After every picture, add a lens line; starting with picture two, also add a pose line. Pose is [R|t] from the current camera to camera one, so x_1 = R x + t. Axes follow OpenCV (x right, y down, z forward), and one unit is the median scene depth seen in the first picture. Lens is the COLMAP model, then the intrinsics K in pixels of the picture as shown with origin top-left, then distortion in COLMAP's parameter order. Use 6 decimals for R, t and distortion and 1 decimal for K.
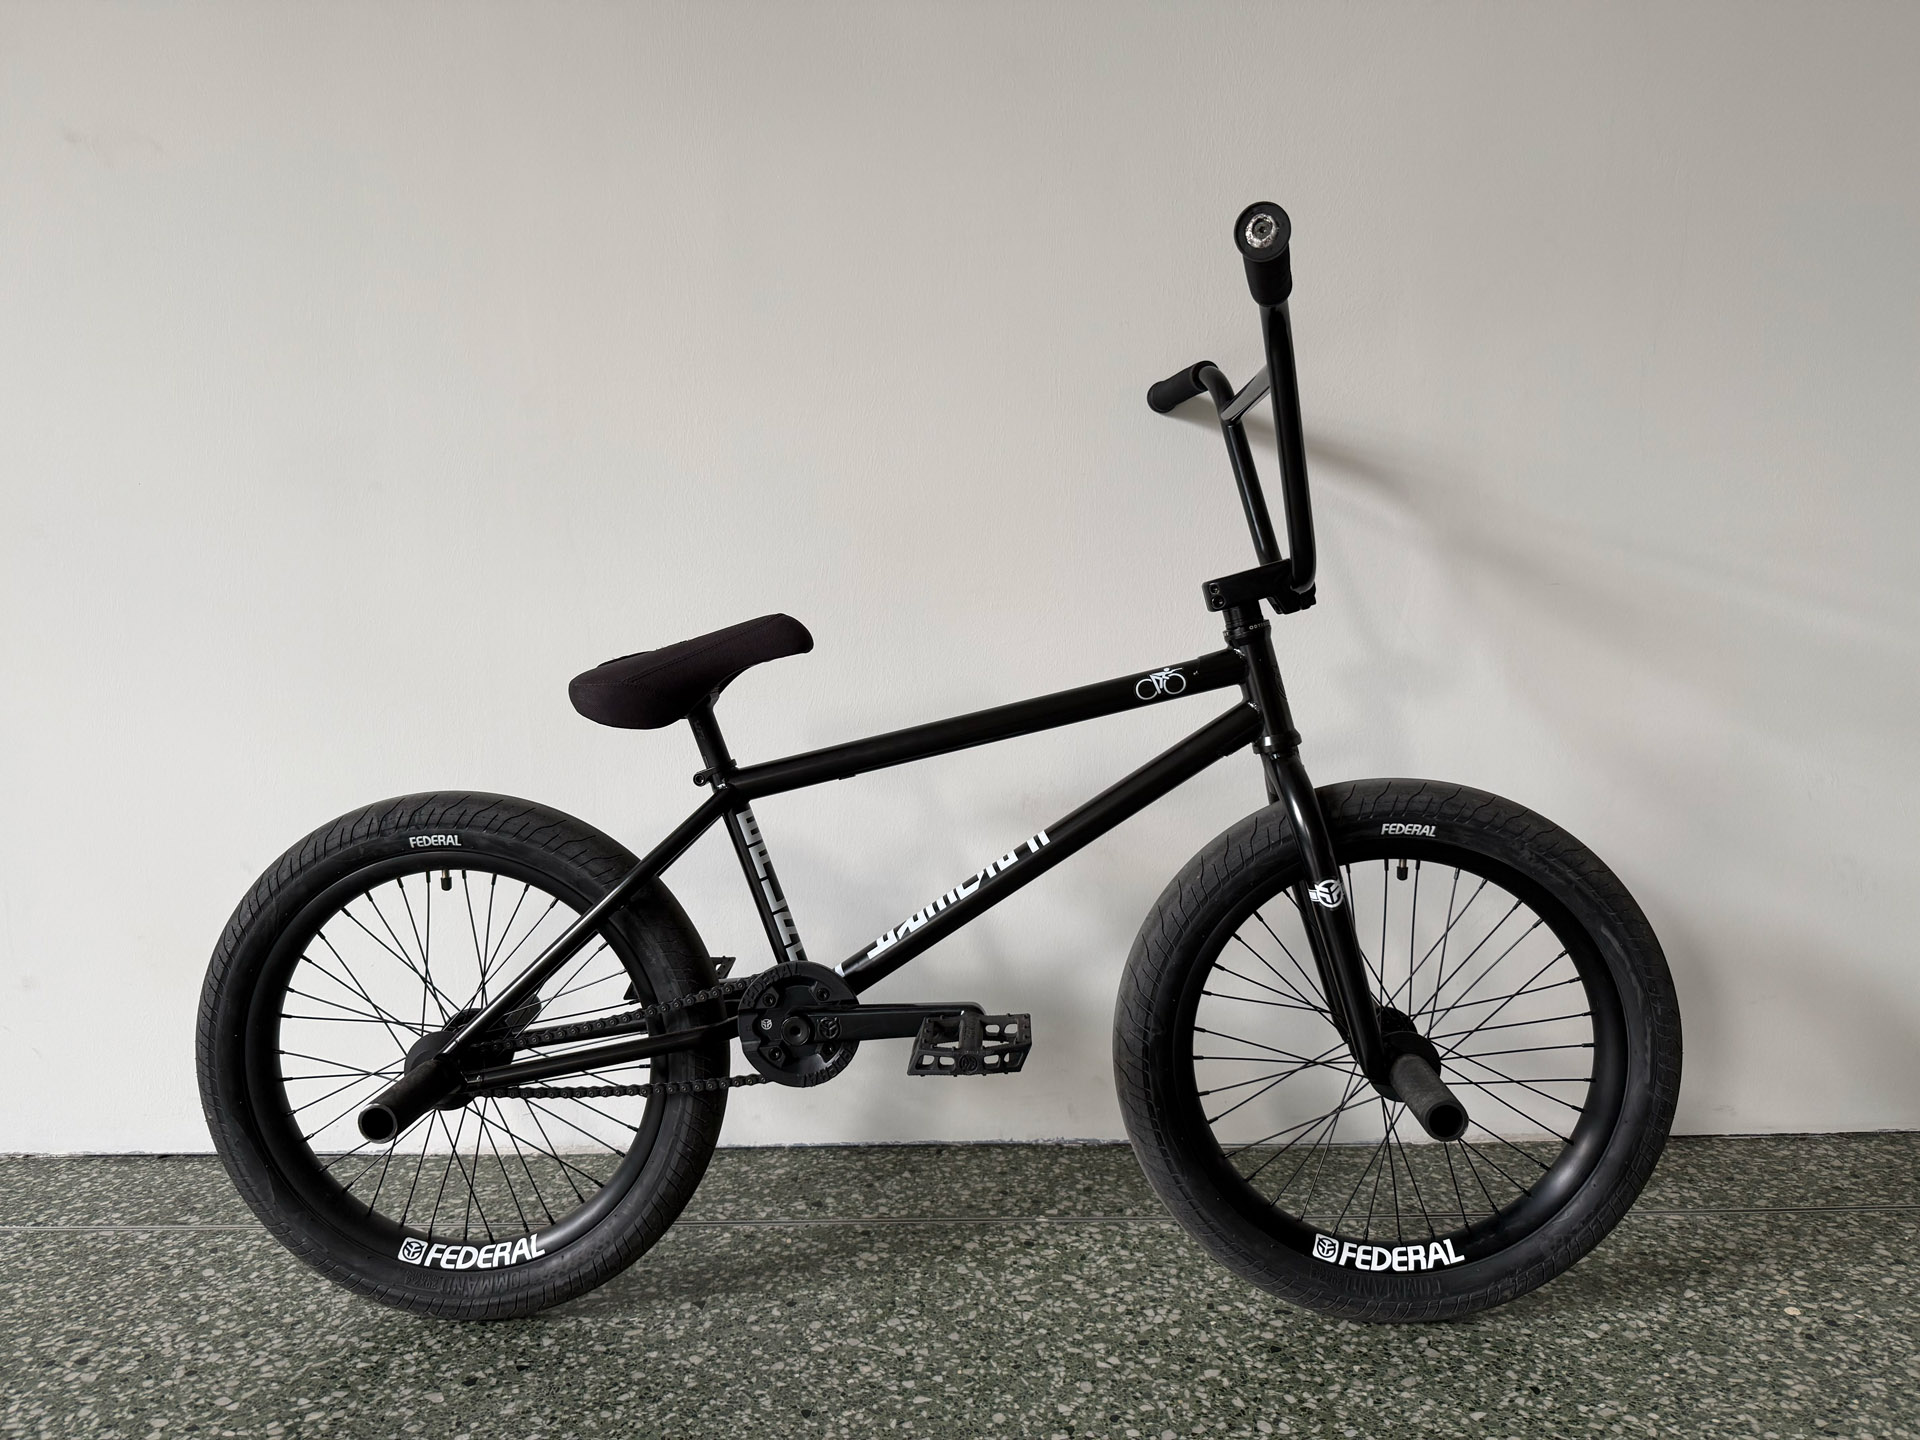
lens RADIAL K [[1187.0, 0, 950.7], [0, 1187.0, 715.4], [0, 0, 1]] dist [0.070708, -0.103496]
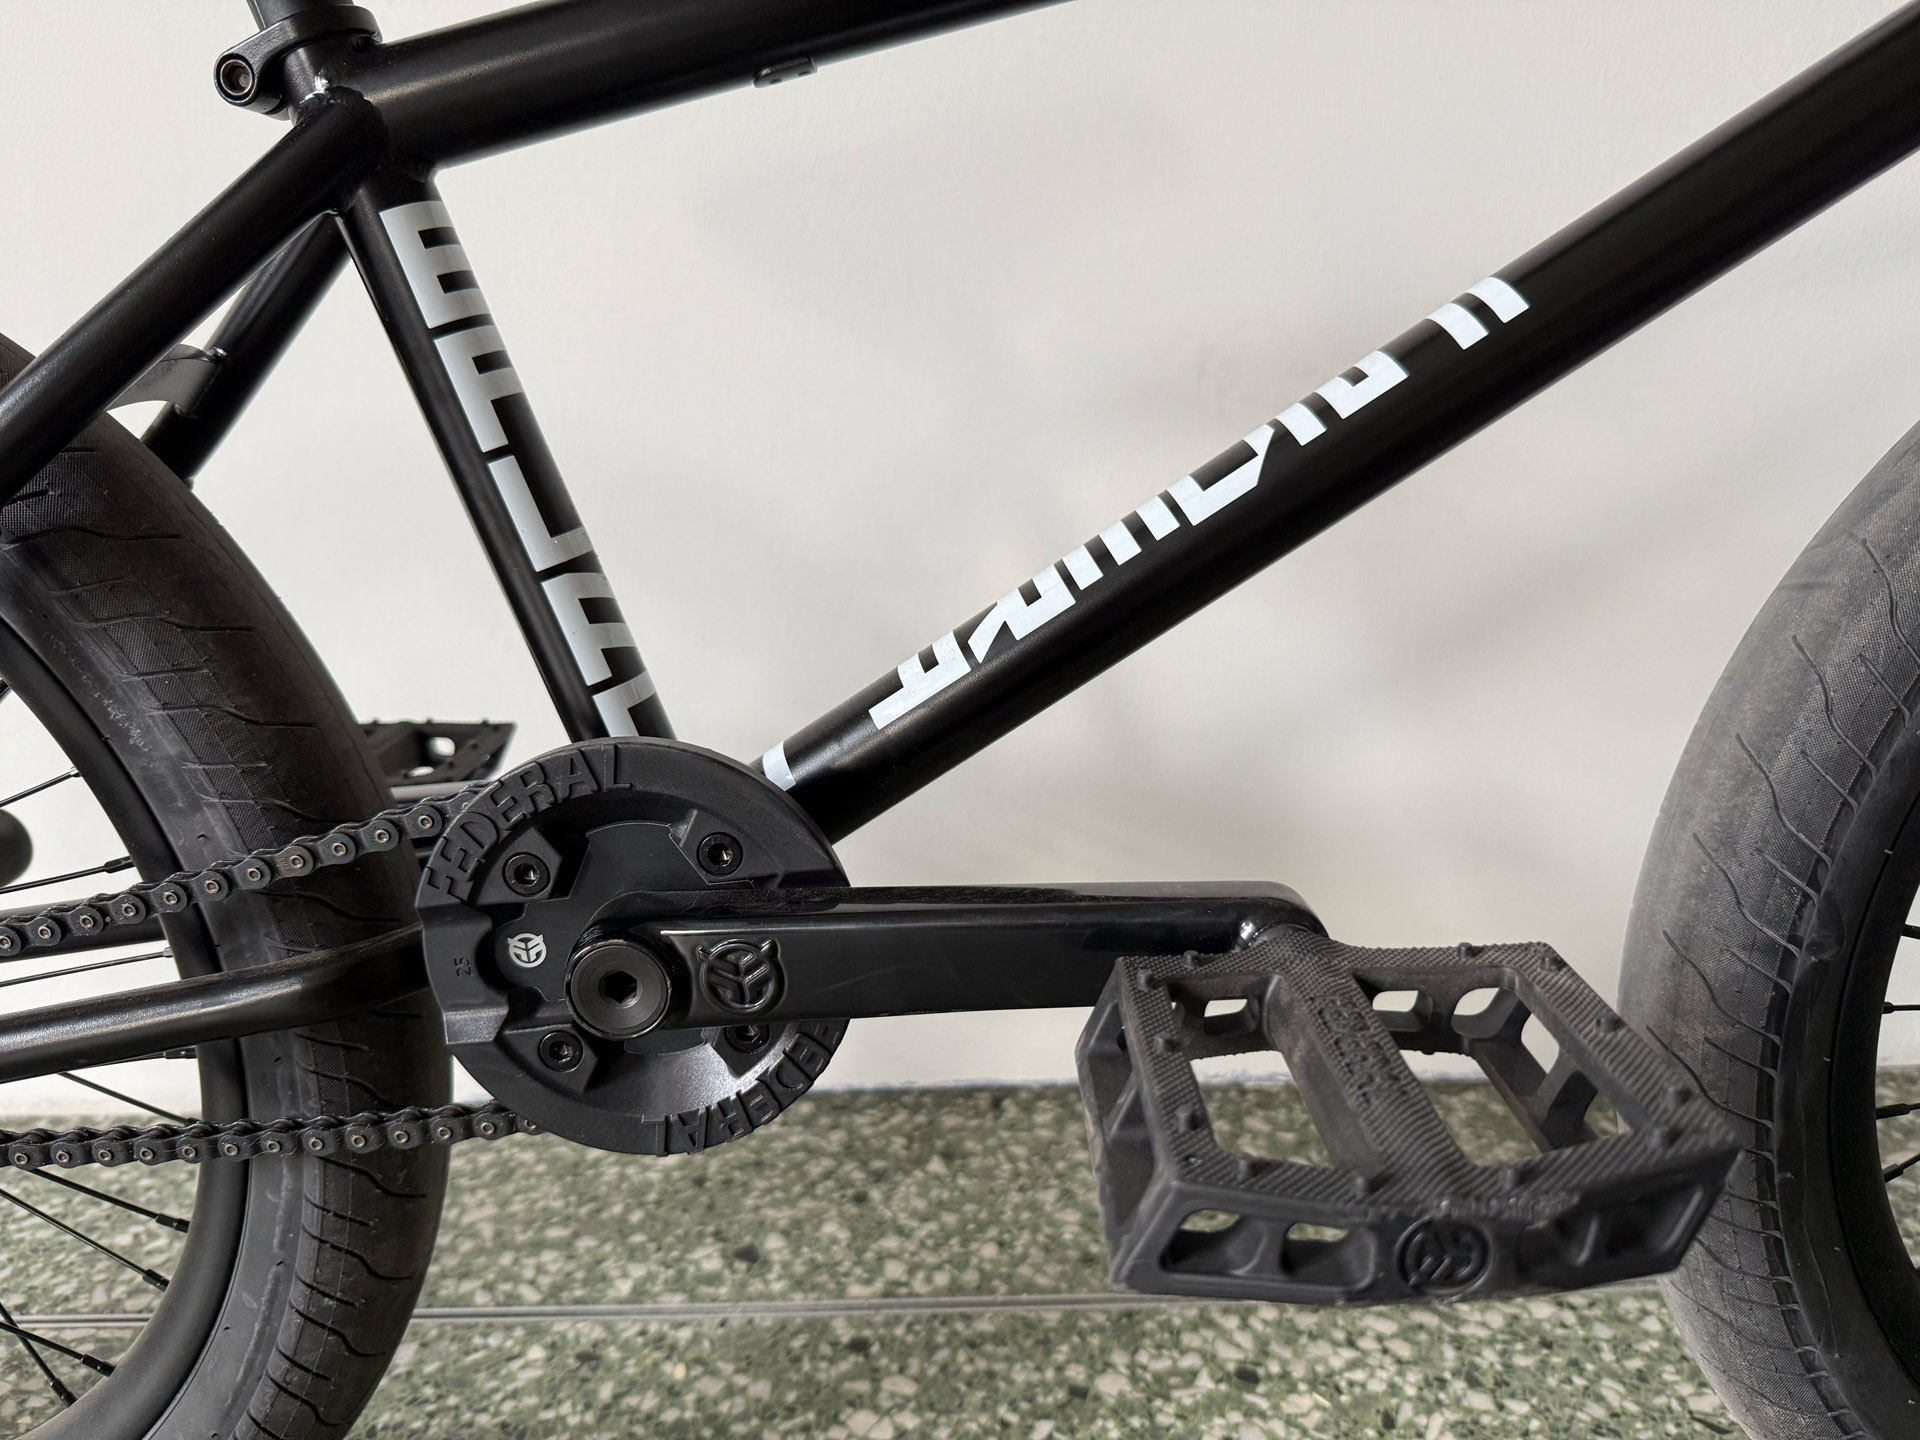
lens RADIAL K [[1187.0, 0, 950.7], [0, 1187.0, 715.4], [0, 0, 1]] dist [0.070708, -0.103496]
pose [[0.999048, -0.007226, 0.043025, -0.056972], [-0.001322, 0.980722, 0.195404, 0.130094], [-0.043608, -0.195275, 0.979779, 0.643083]]
